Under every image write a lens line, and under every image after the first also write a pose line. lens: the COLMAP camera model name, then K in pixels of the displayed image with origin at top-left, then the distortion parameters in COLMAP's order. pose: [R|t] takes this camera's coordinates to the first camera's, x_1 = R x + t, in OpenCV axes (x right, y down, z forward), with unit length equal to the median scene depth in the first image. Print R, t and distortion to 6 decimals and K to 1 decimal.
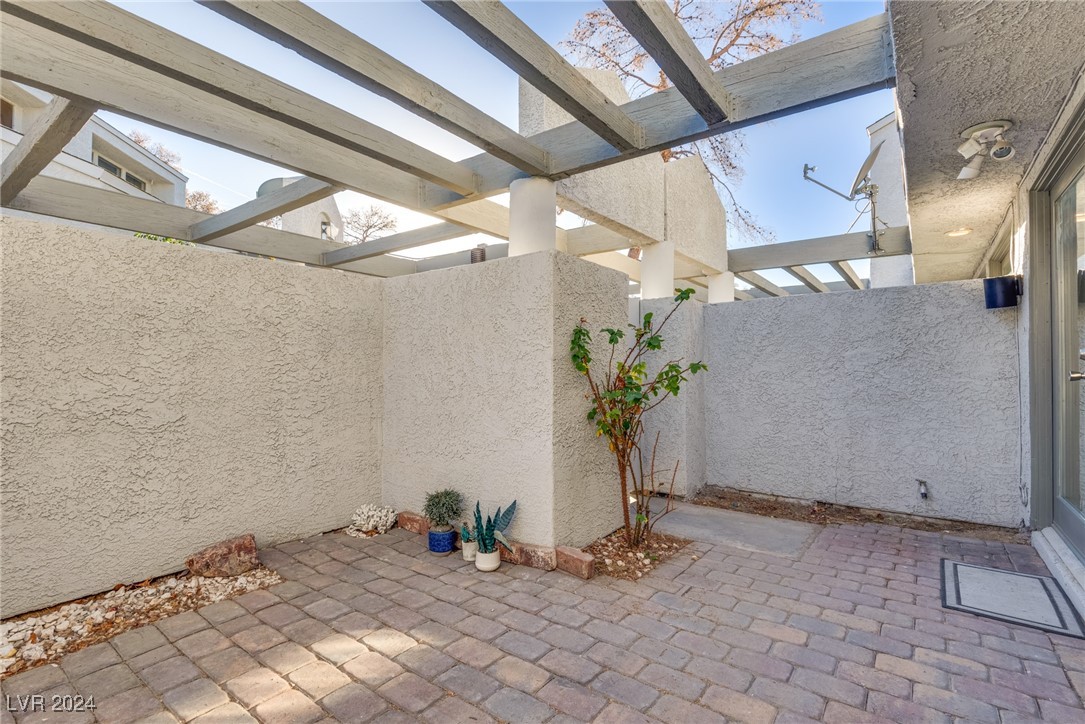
lens RADIAL K [[504.5, 0, 536.6], [0, 504.5, 363.7], [0, 0, 1]] dist [0.006917, -0.000280]
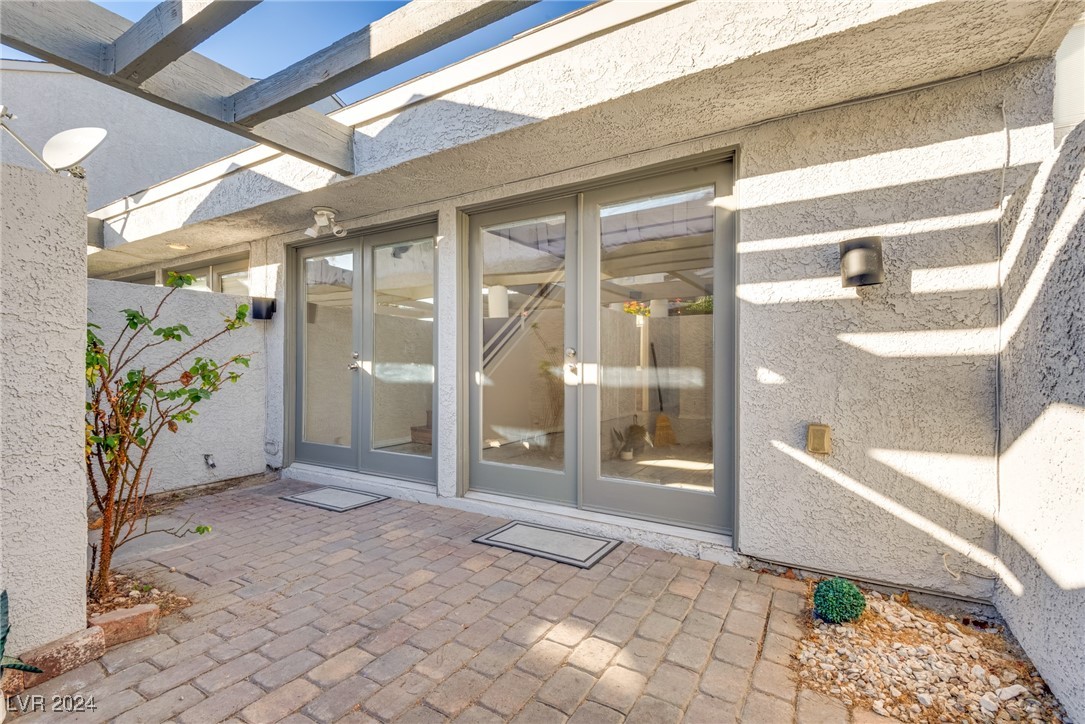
lens RADIAL K [[504.5, 0, 536.6], [0, 504.5, 363.7], [0, 0, 1]] dist [0.006917, -0.000280]
pose [[-0.108008, -0.002312, 0.994147, -0.755714], [-0.016934, 0.999856, 0.000486, 0.001240], [-0.994006, -0.016783, -0.108031, 0.512462]]
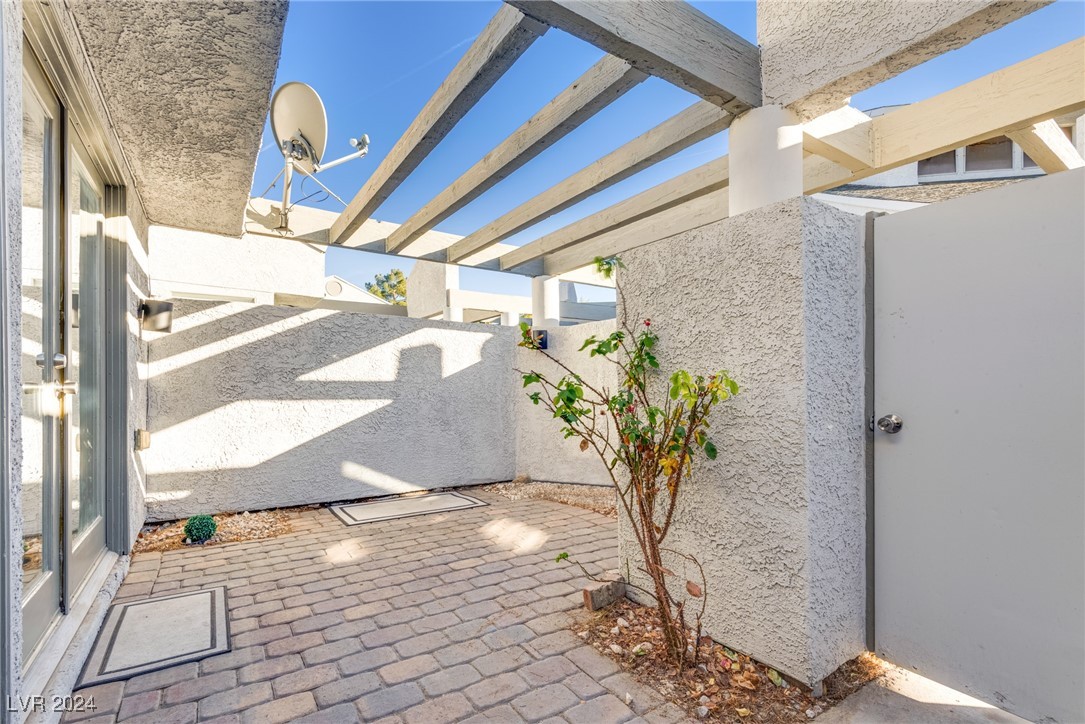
lens RADIAL K [[497.5, 0, 538.0], [0, 497.5, 390.2], [0, 0, 1]] dist [0.002419, -0.000330]
pose [[-0.330750, 0.004747, -0.943706, 1.027969], [0.017081, 0.999854, -0.000957, 0.022419], [0.943564, -0.016437, -0.330783, 1.254211]]
